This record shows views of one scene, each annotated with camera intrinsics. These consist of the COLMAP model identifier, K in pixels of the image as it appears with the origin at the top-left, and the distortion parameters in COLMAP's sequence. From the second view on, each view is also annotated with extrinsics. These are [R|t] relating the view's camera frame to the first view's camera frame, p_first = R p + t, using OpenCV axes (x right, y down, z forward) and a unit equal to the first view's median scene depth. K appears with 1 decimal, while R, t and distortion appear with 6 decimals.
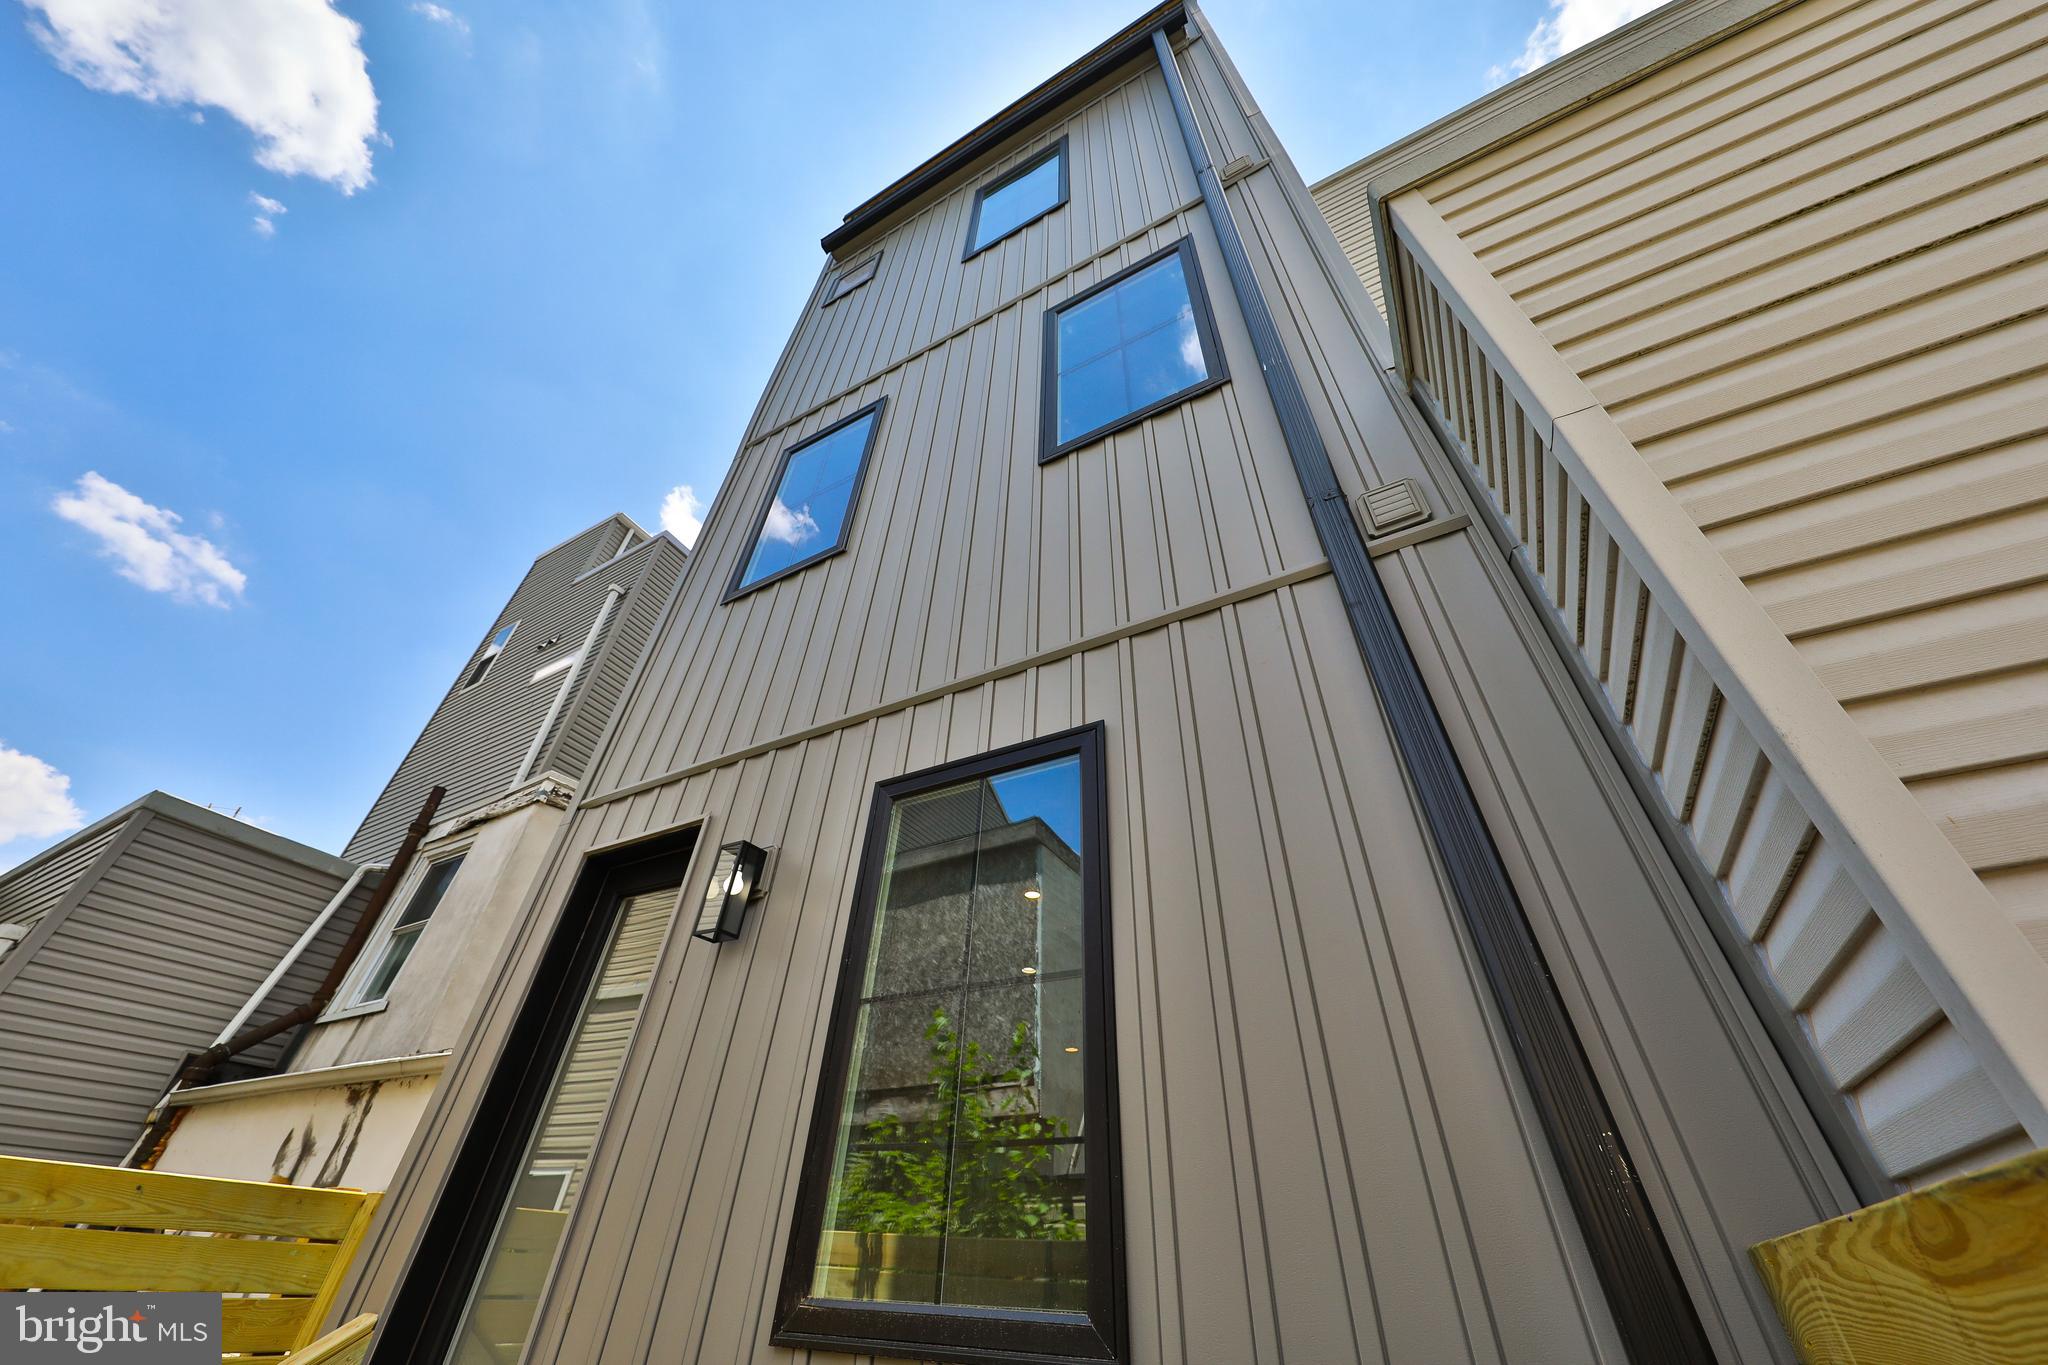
lens RADIAL K [[690.6, 0, 1024.0], [0, 690.6, 682.5], [0, 0, 1]] dist [0.000624, 0.000003]
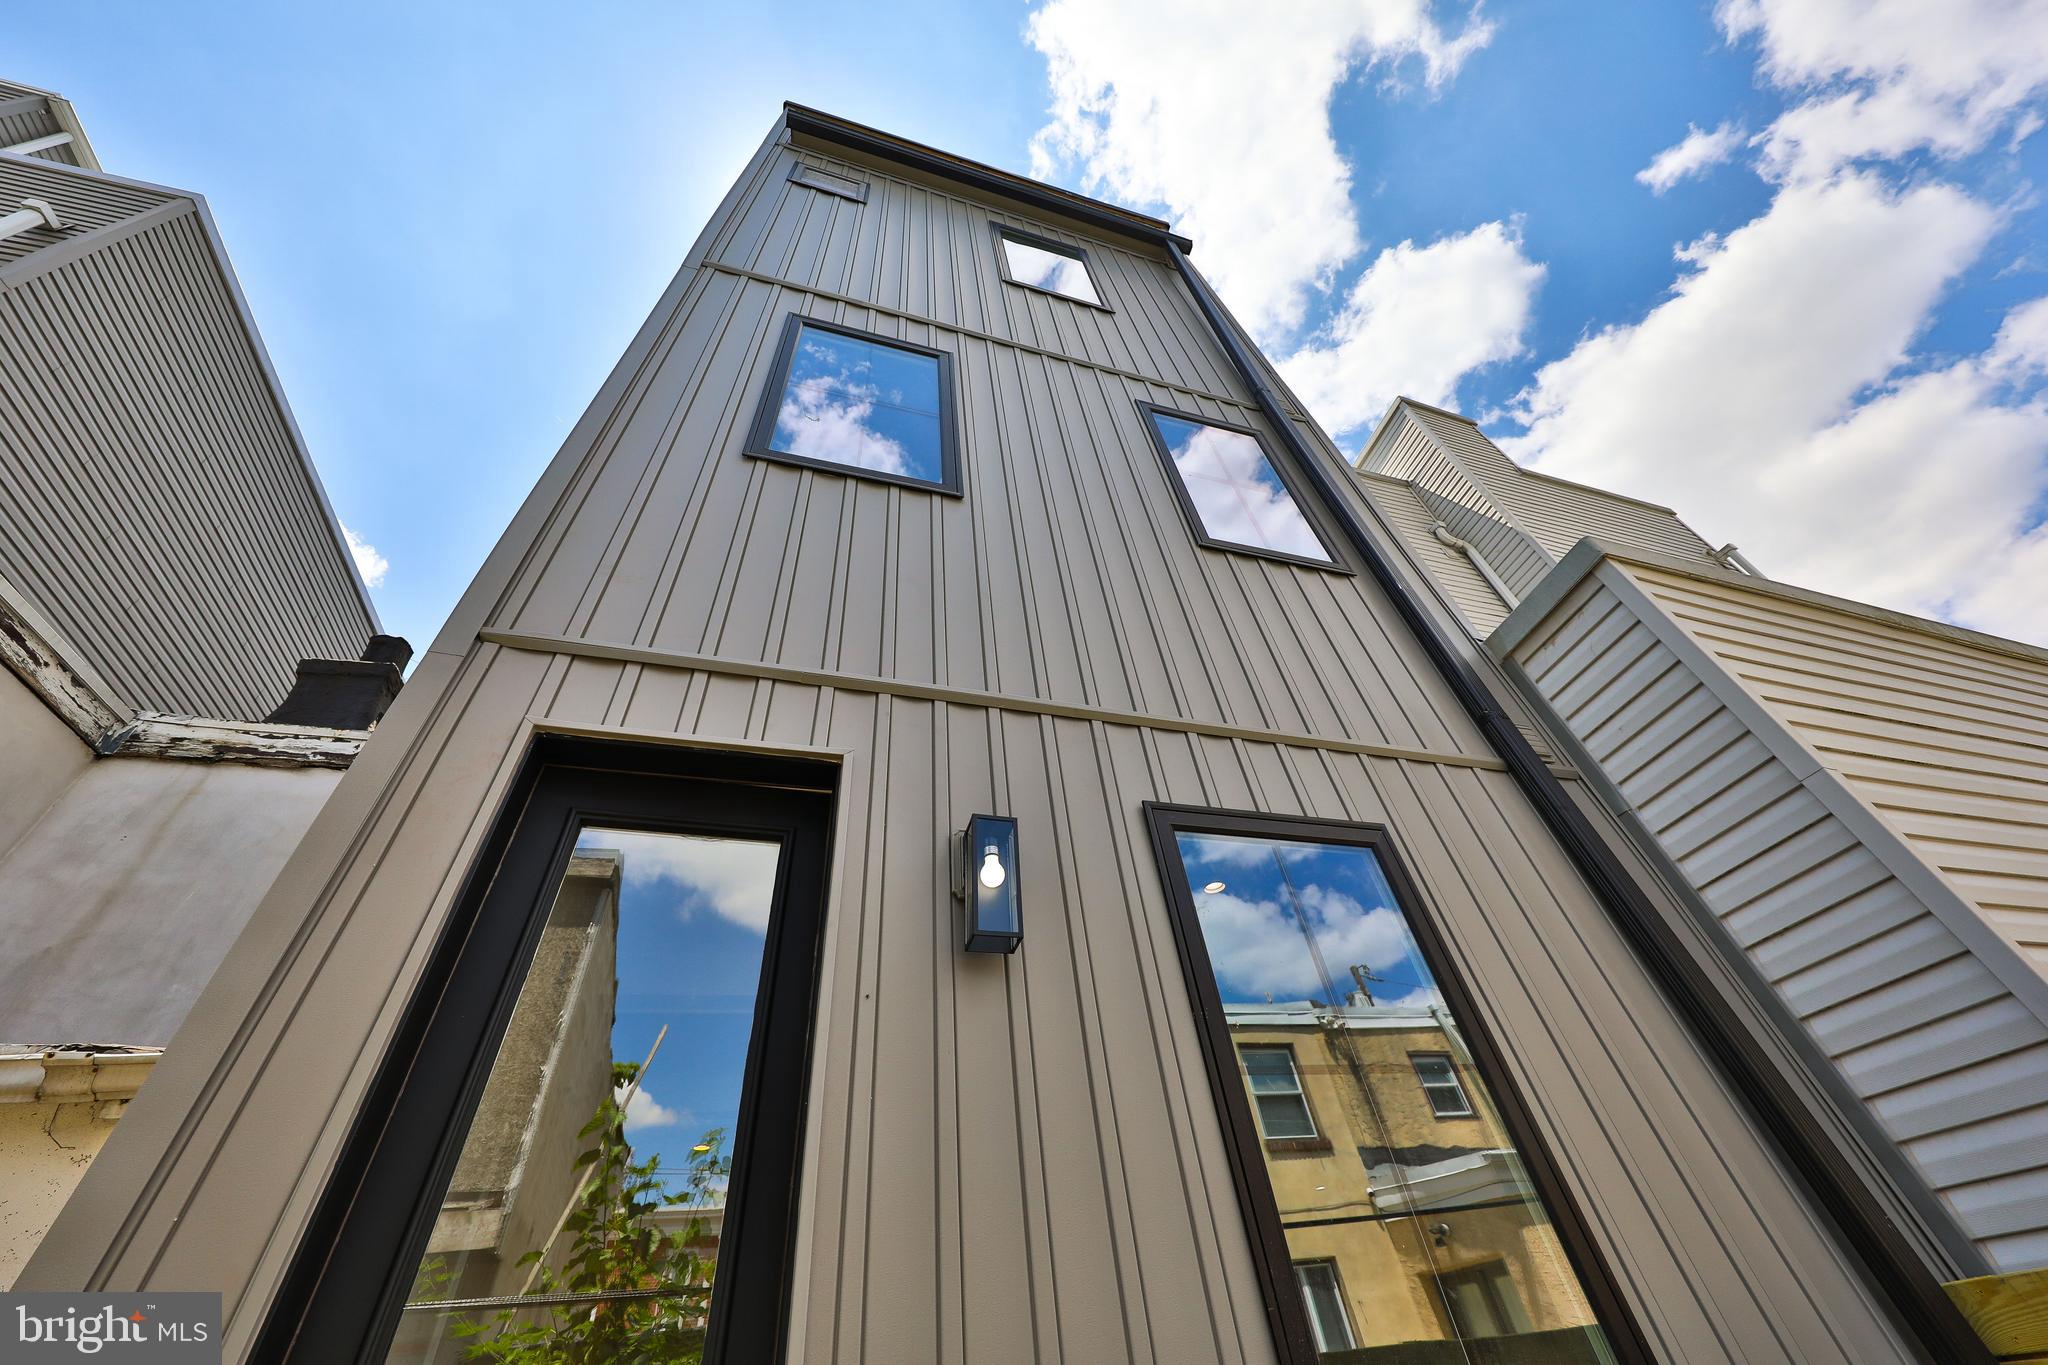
lens RADIAL K [[719.6, 0, 1024.0], [0, 719.6, 682.5], [0, 0, 1]] dist [-0.001103, -0.000064]
pose [[0.723092, 0.415680, 0.551678, -0.260410], [-0.348359, 0.909109, -0.228399, 0.079348], [-0.596476, -0.027029, 0.802175, 0.113371]]
